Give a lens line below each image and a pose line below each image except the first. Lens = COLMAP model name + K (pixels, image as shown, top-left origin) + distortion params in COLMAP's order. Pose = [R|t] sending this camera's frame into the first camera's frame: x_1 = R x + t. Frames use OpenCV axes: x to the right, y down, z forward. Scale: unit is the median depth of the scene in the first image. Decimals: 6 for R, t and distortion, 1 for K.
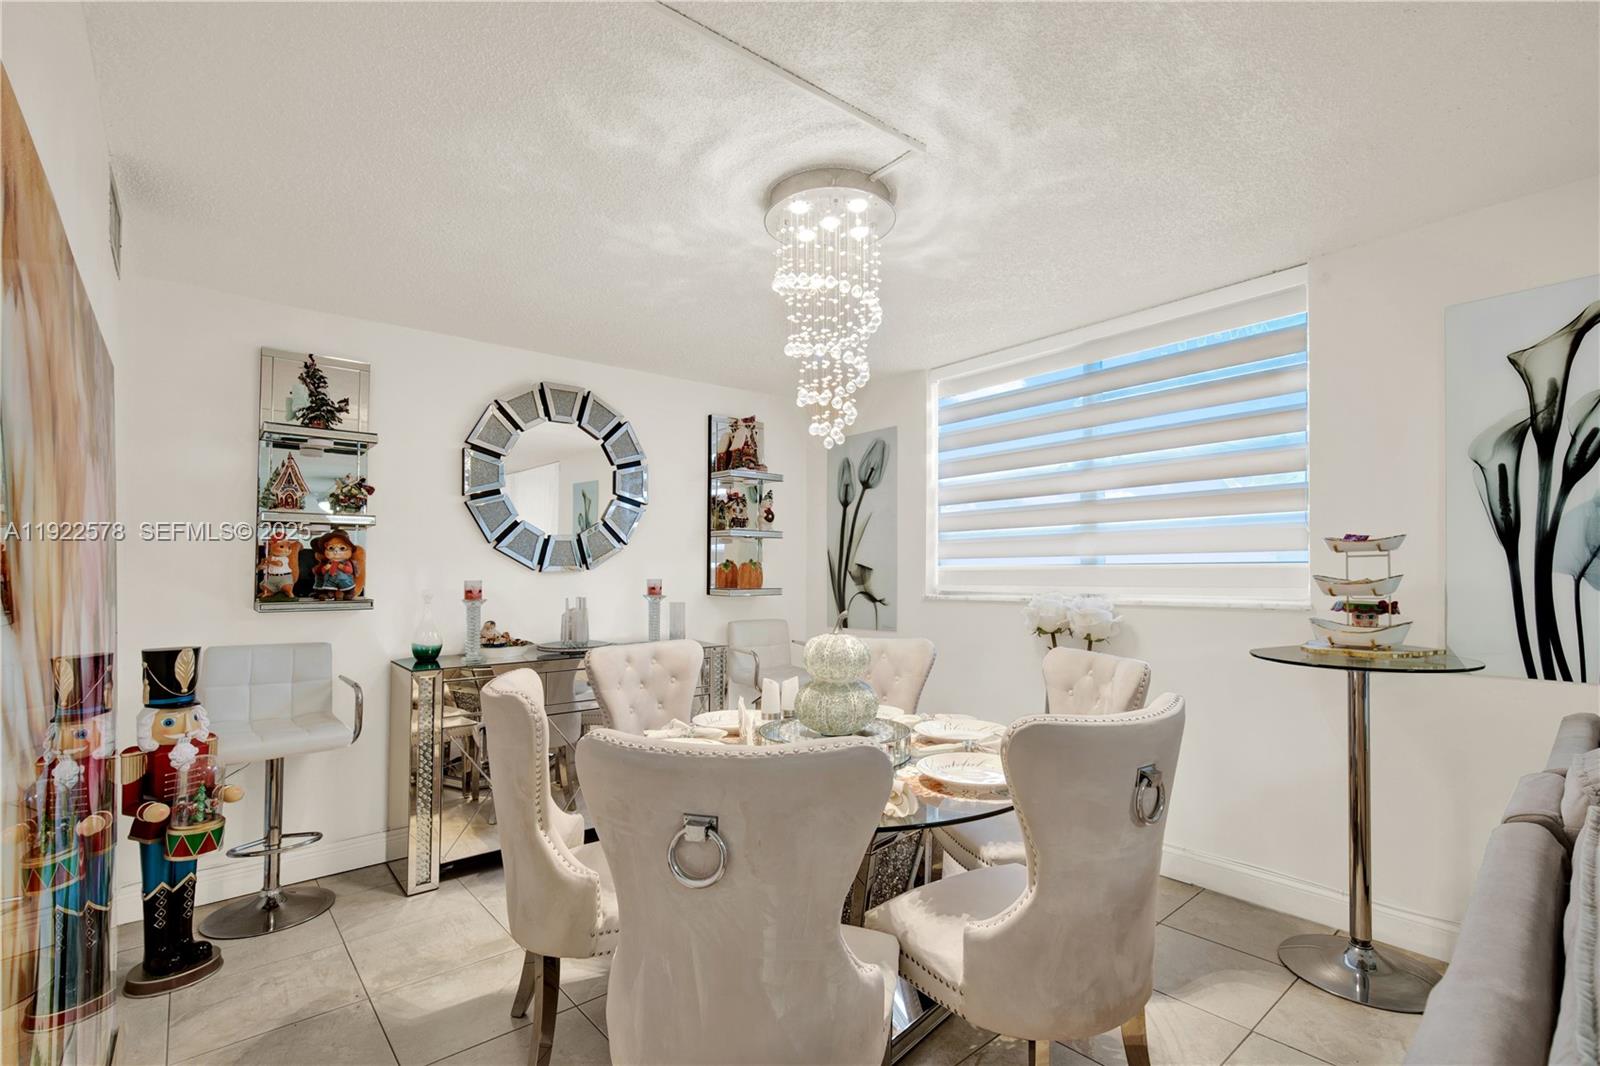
lens RADIAL K [[724.3, 0, 796.9], [0, 724.3, 544.5], [0, 0, 1]] dist [0.001482, 0.000485]
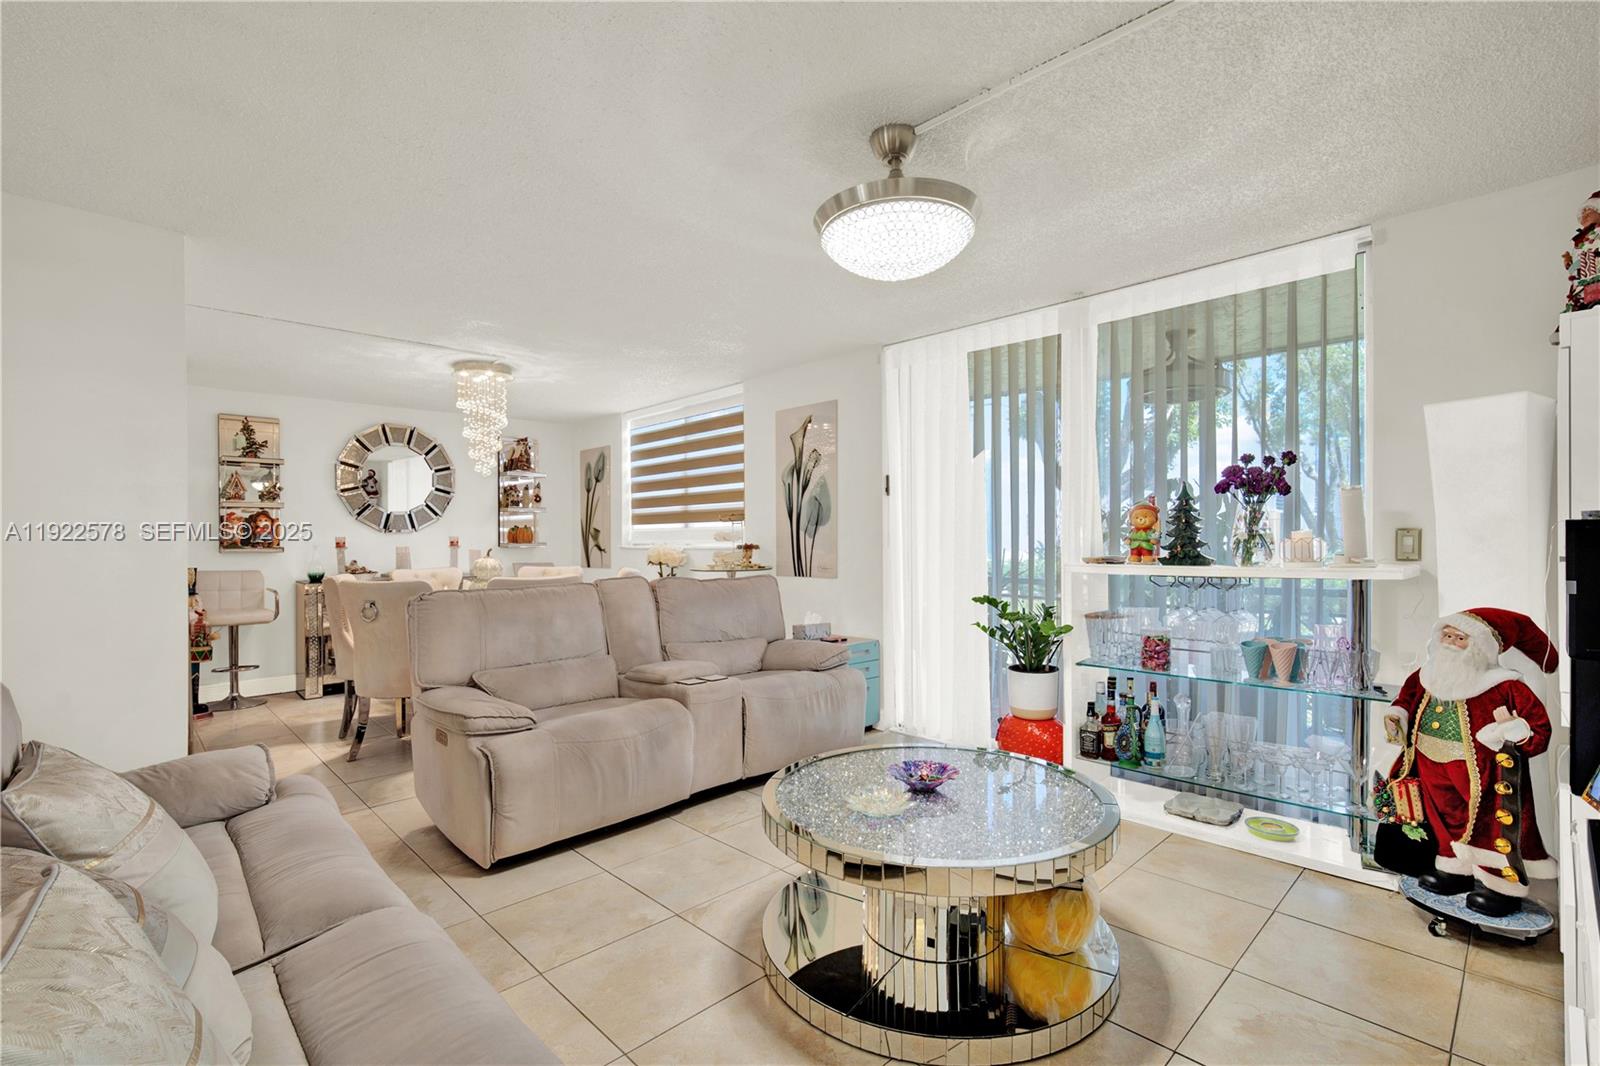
lens RADIAL K [[728.0, 0, 793.1], [0, 728.0, 537.2], [0, 0, 1]] dist [-0.004244, -0.000075]
pose [[0.998472, -0.003369, 0.055165, 0.599614], [0.001261, 0.999269, 0.038204, -0.020090], [-0.055254, -0.038076, 0.997746, -0.906790]]
